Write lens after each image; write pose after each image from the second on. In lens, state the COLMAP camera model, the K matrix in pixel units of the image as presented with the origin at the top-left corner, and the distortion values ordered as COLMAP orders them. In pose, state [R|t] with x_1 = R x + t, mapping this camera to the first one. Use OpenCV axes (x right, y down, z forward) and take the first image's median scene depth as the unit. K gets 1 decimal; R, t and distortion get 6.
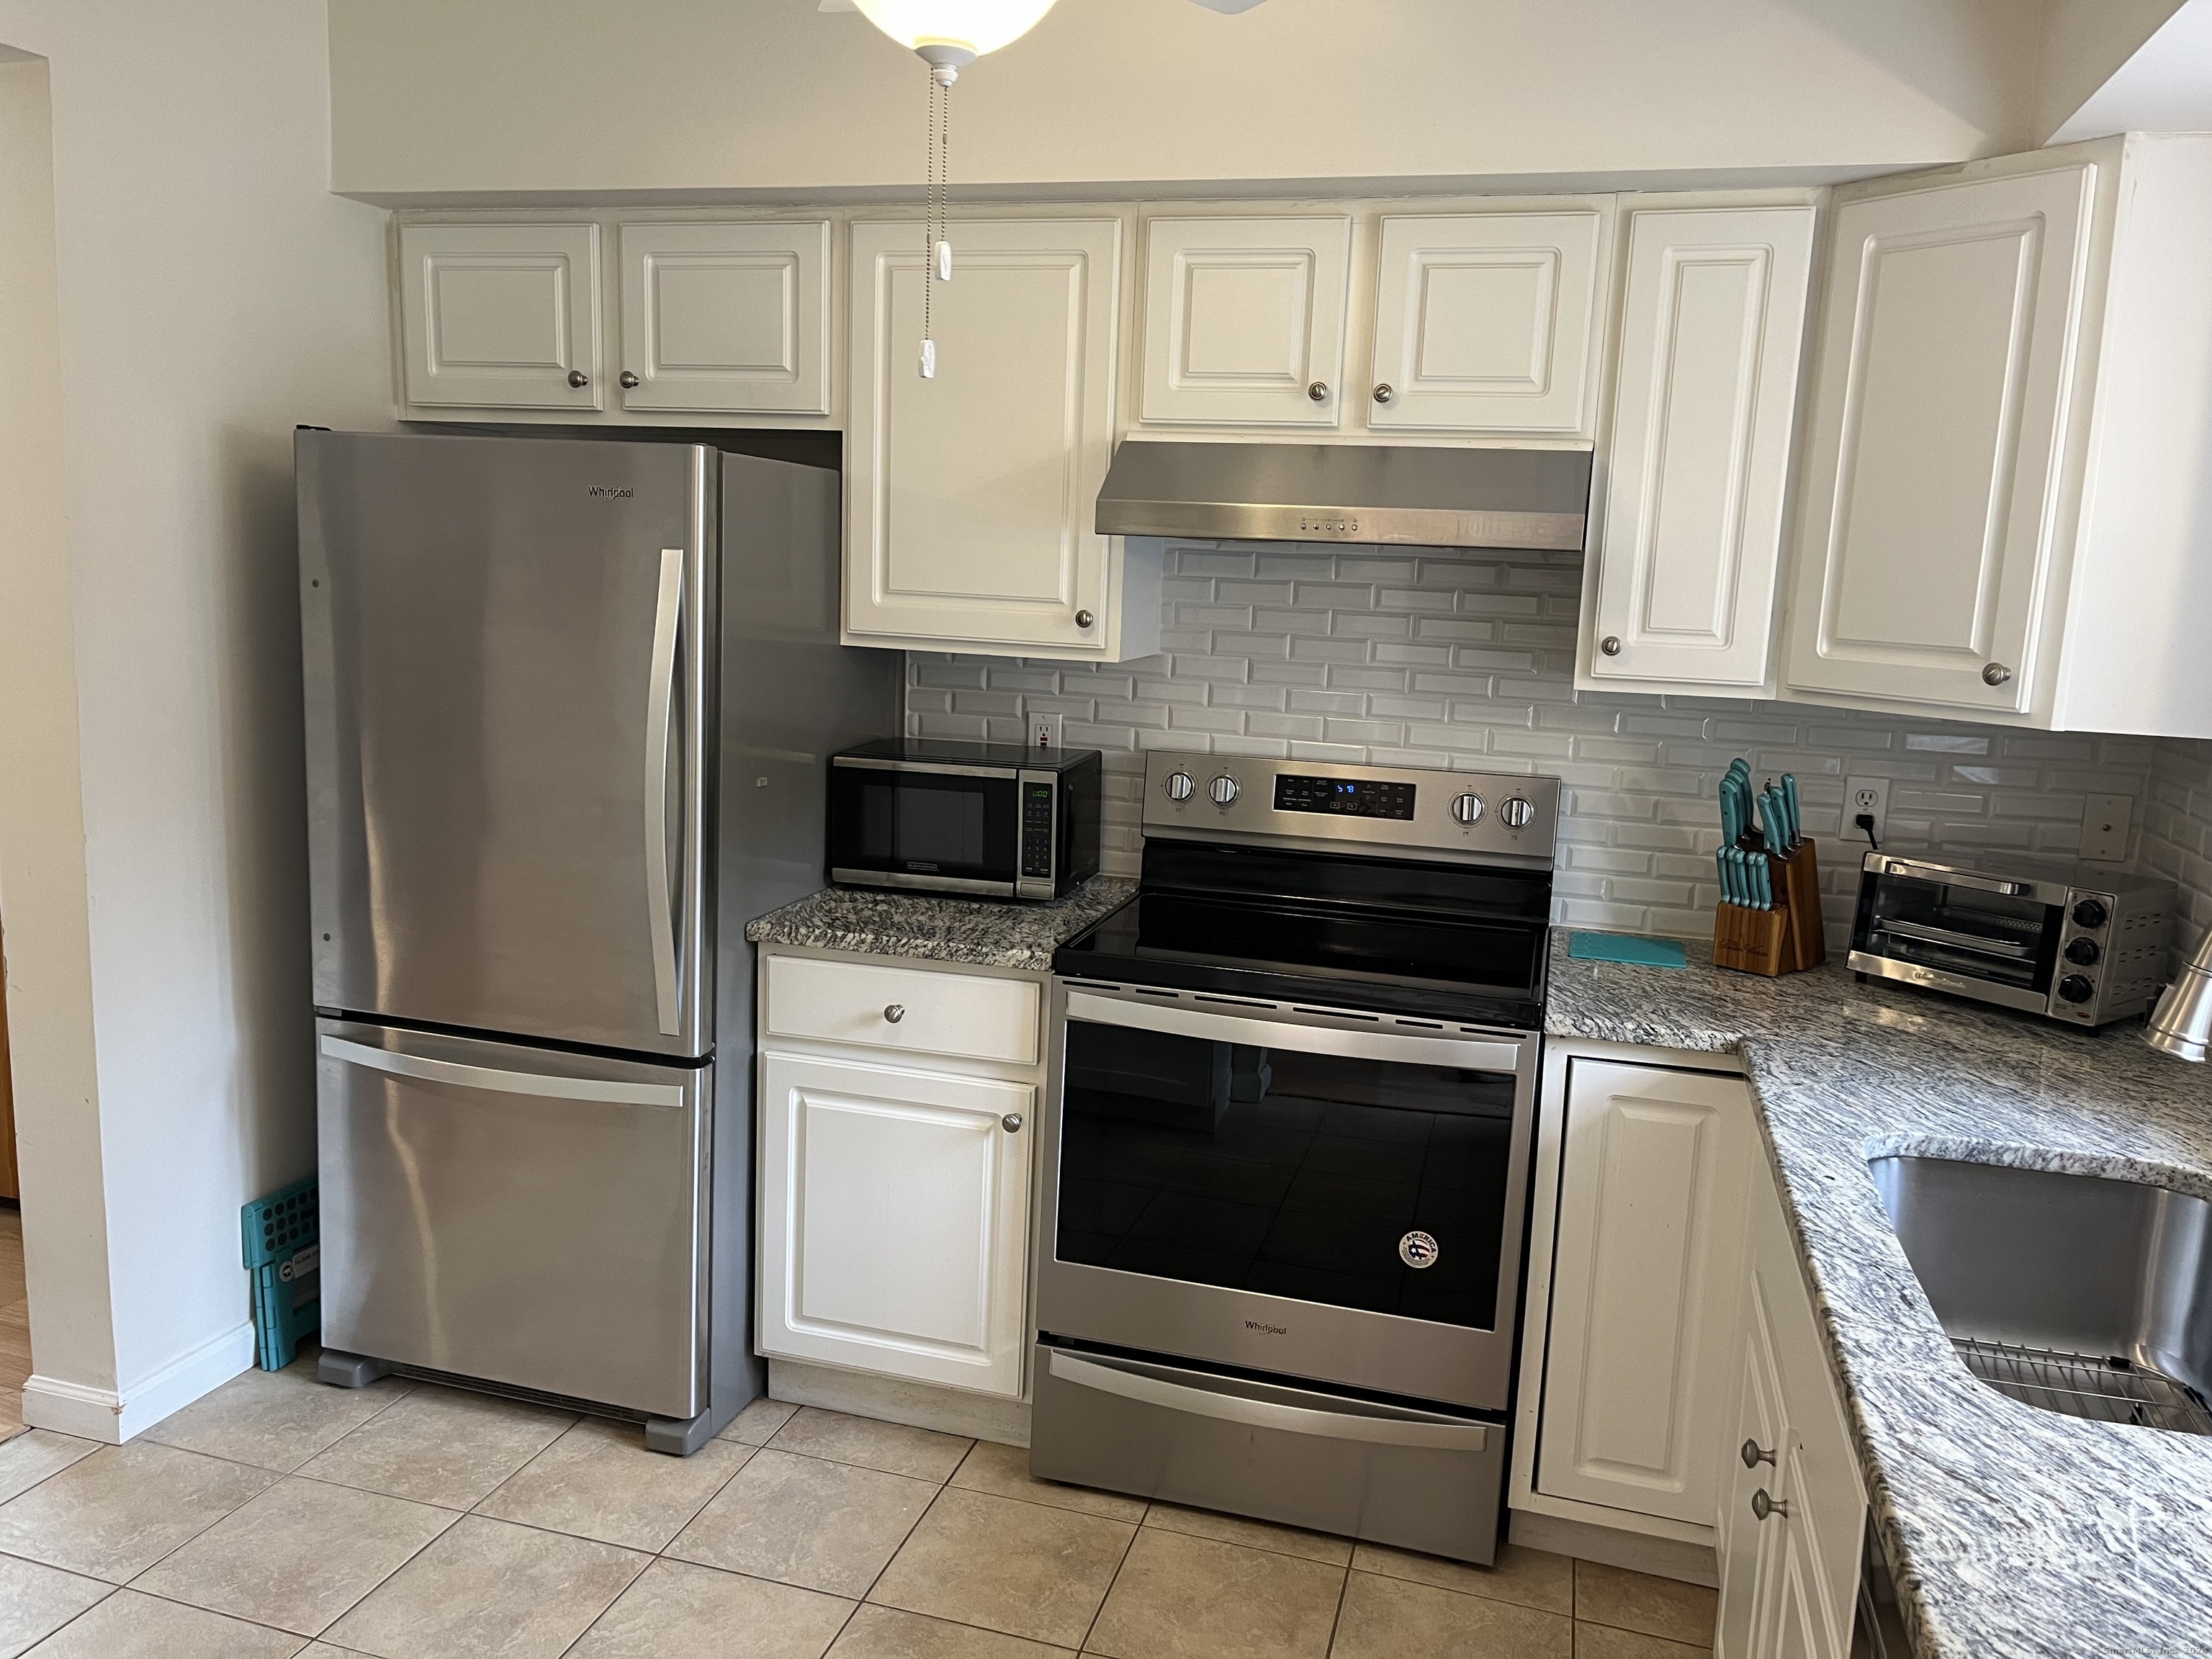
lens RADIAL K [[1674.7, 0, 1107.8], [0, 1674.7, 835.8], [0, 0, 1]] dist [0.072956, -0.095841]
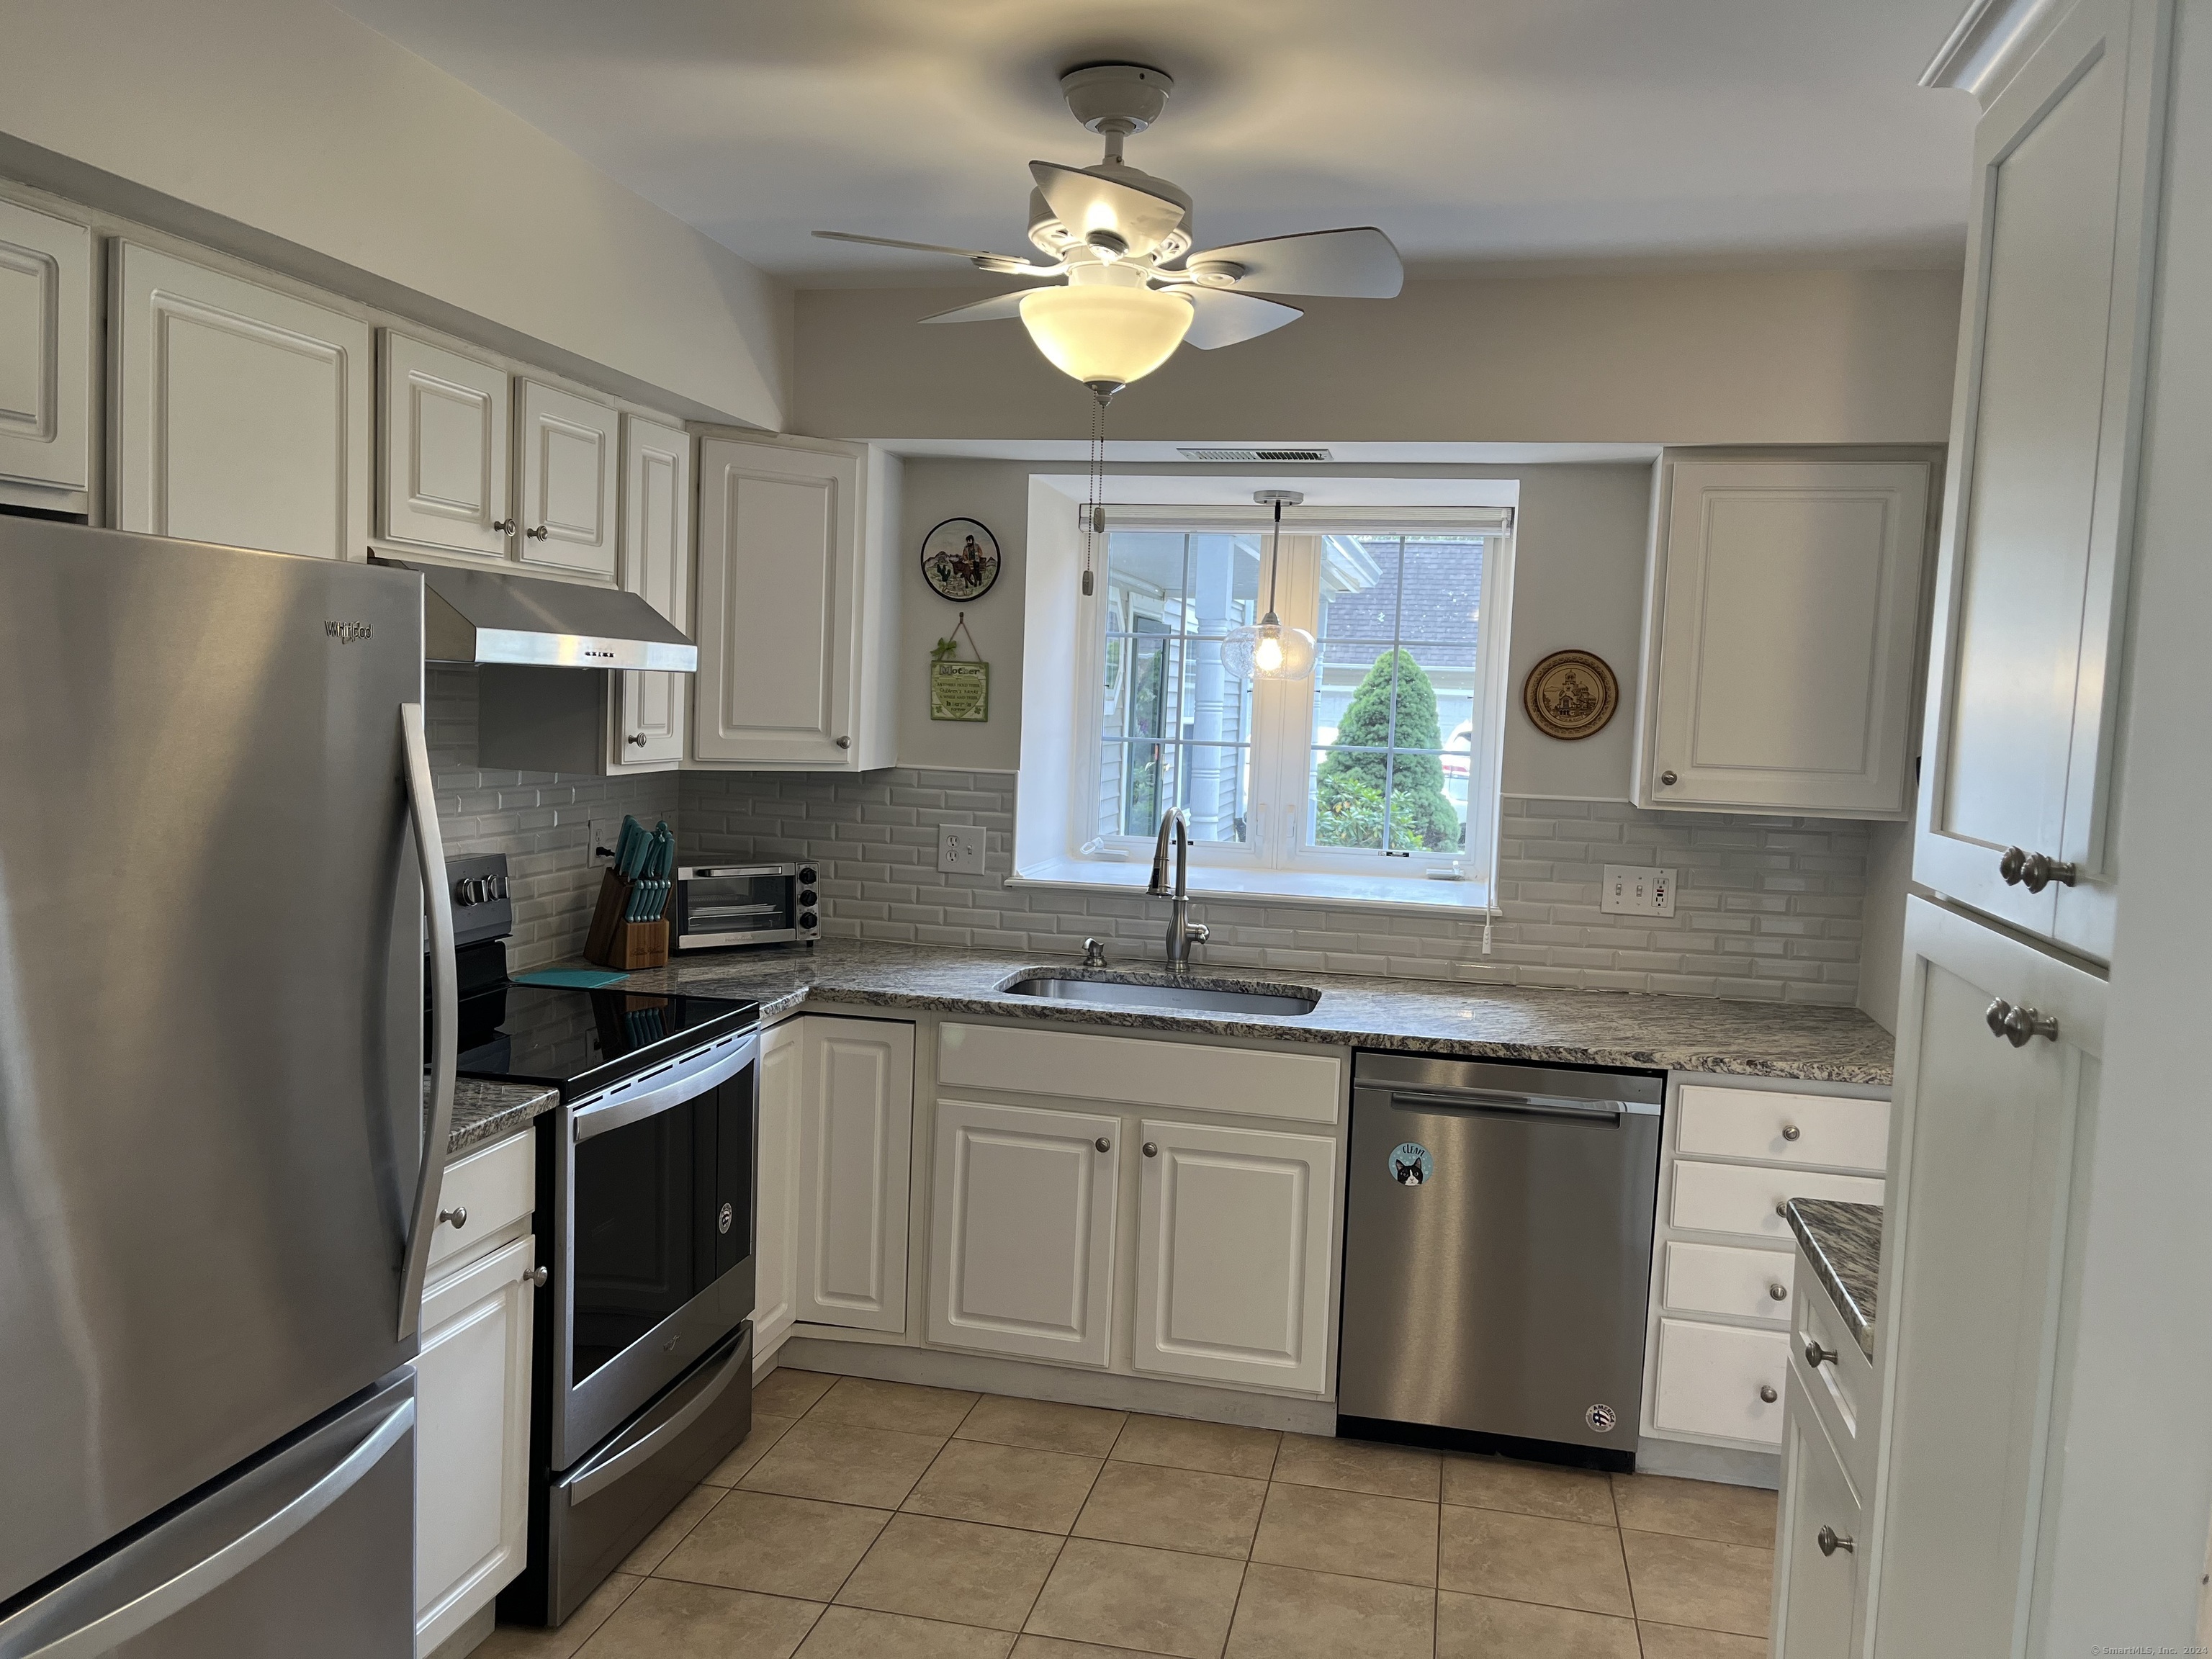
lens RADIAL K [[1674.7, 0, 1113.6], [0, 1674.7, 837.4], [0, 0, 1]] dist [0.072956, -0.095841]
pose [[-0.063091, -0.130063, 0.989496, -1.054401], [0.120698, 0.983200, 0.136931, -0.177135], [-0.990682, 0.128069, -0.046332, 0.723656]]
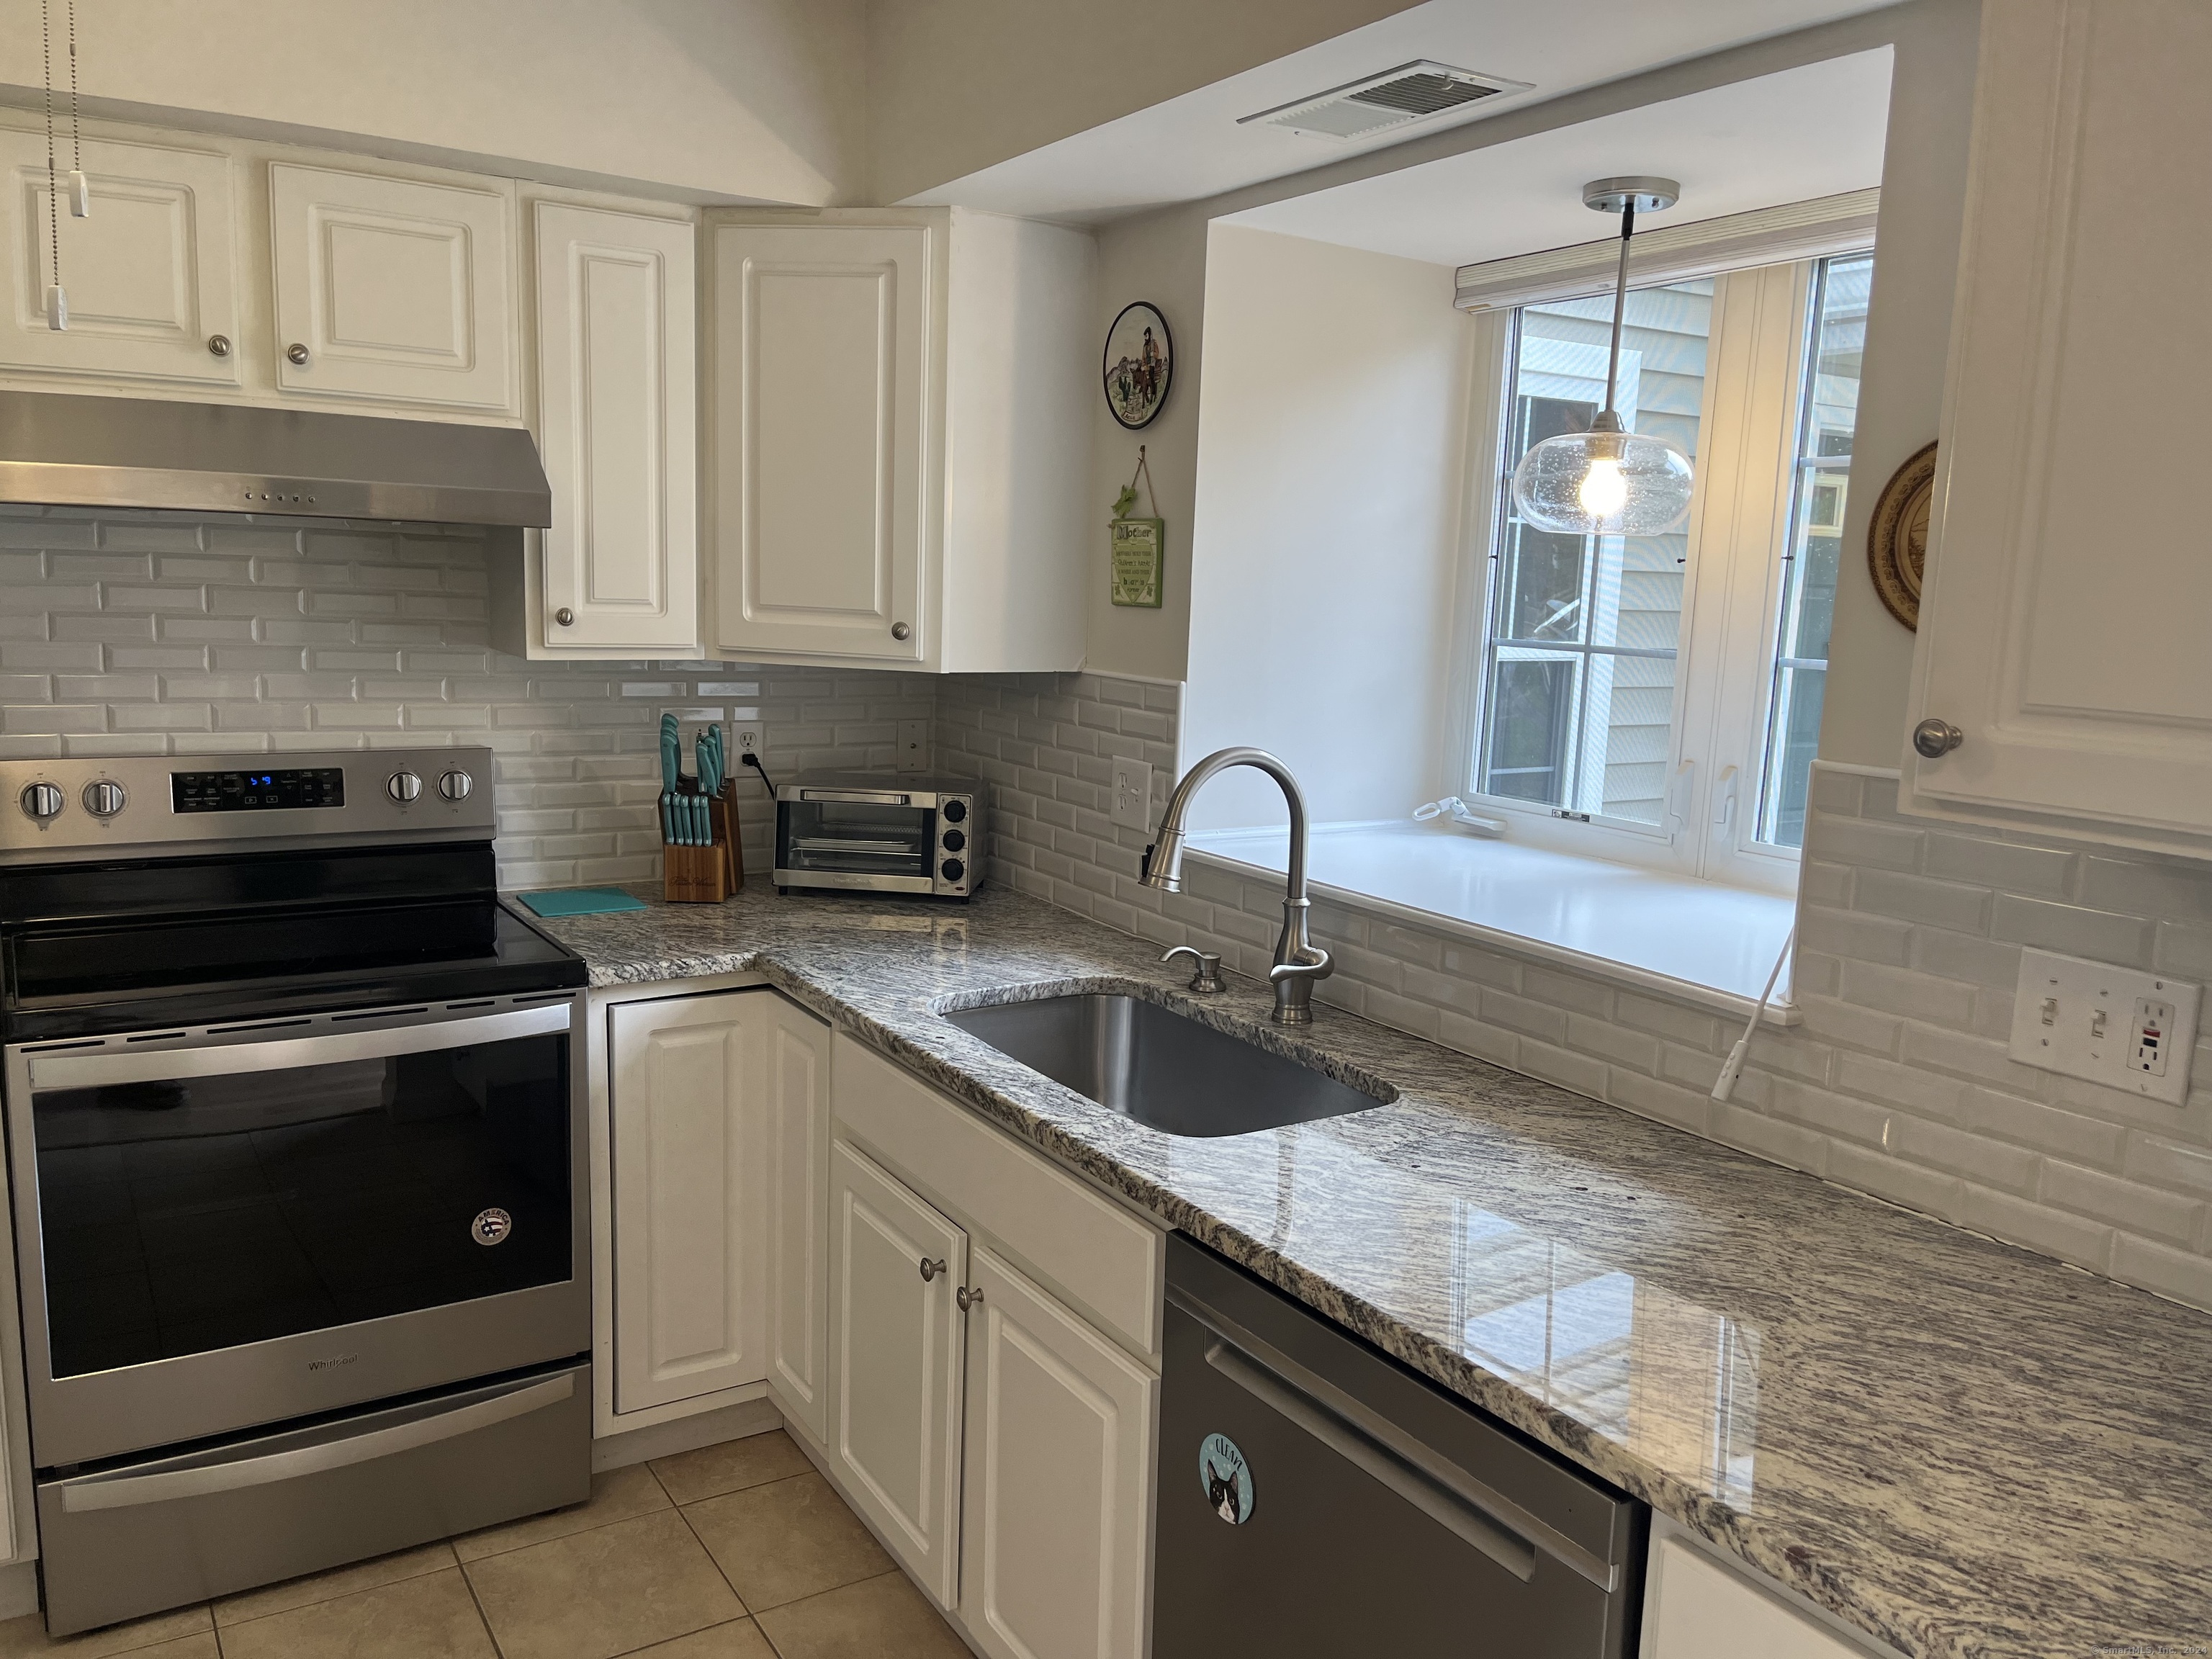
lens RADIAL K [[1674.7, 0, 1103.6], [0, 1674.7, 842.8], [0, 0, 1]] dist [0.072956, -0.095841]
pose [[0.664178, -0.138408, 0.734650, -0.278727], [0.113971, 0.989971, 0.083473, -0.023046], [-0.738835, 0.028288, 0.673292, 0.046491]]
